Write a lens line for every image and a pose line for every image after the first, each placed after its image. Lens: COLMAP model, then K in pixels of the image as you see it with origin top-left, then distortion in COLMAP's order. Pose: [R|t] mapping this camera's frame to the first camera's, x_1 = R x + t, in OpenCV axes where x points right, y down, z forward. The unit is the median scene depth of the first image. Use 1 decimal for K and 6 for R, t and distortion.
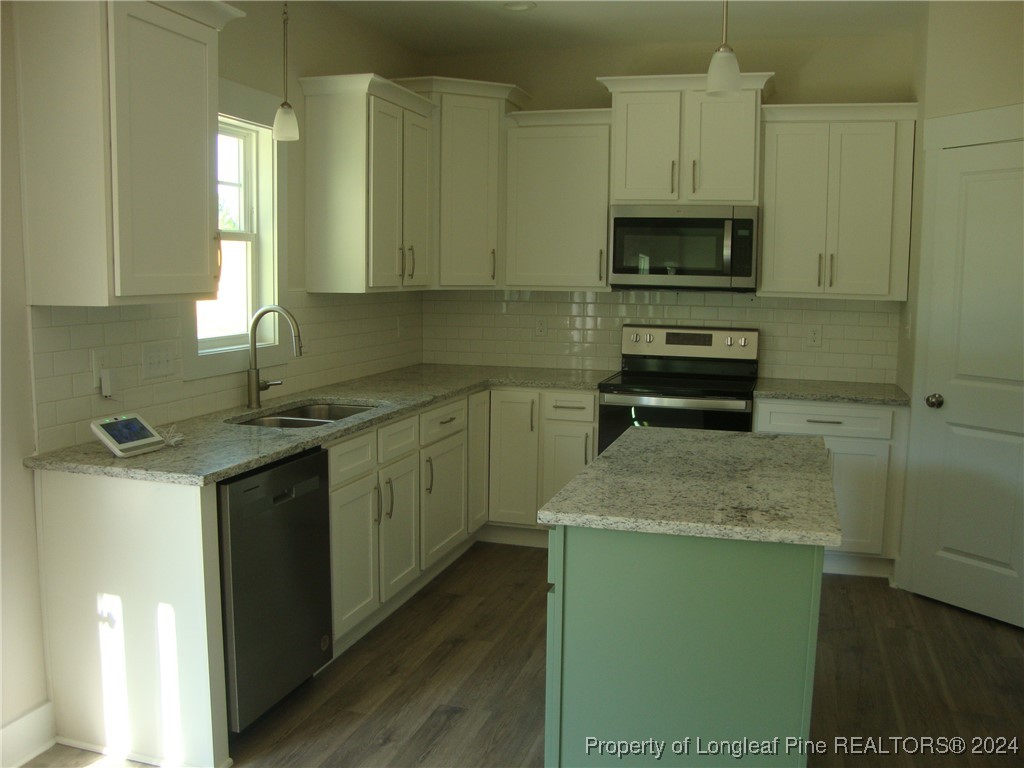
lens RADIAL K [[905.7, 0, 512.0], [0, 905.7, 384.0], [0, 0, 1]] dist [-0.211920, 0.218557]
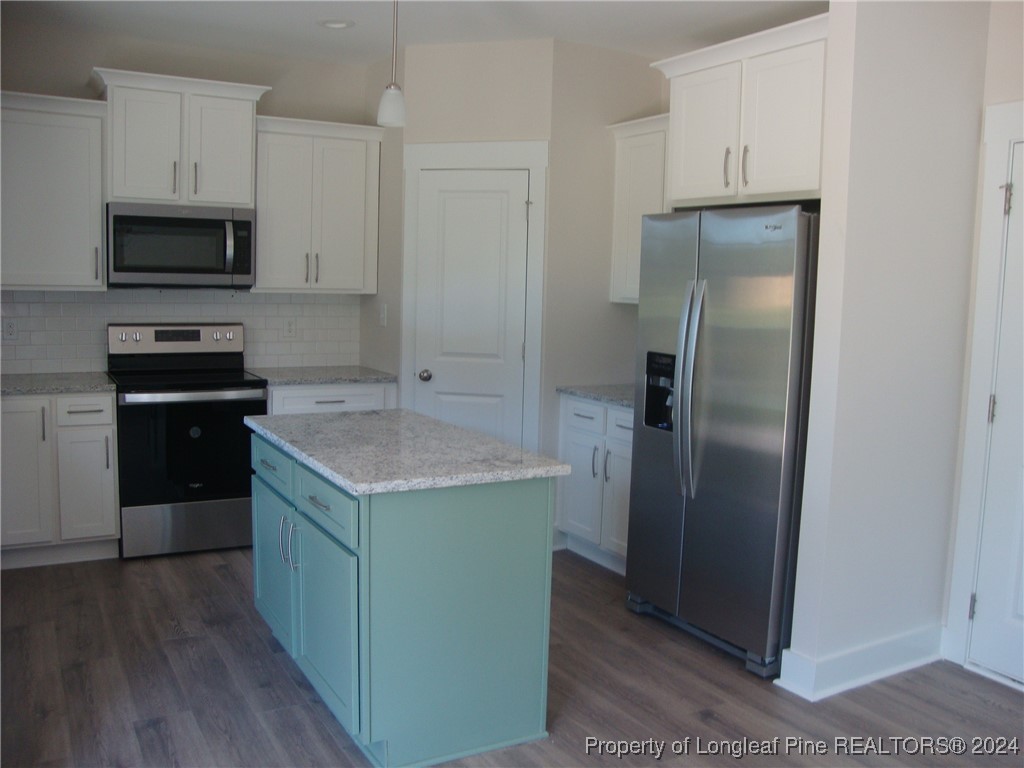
lens RADIAL K [[905.7, 0, 512.0], [0, 905.7, 384.0], [0, 0, 1]] dist [-0.211920, 0.218557]
pose [[0.693096, -0.074528, 0.716983, -0.292710], [0.068625, 0.996945, 0.037291, -0.006840], [-0.717572, 0.023357, 0.696093, 0.028463]]
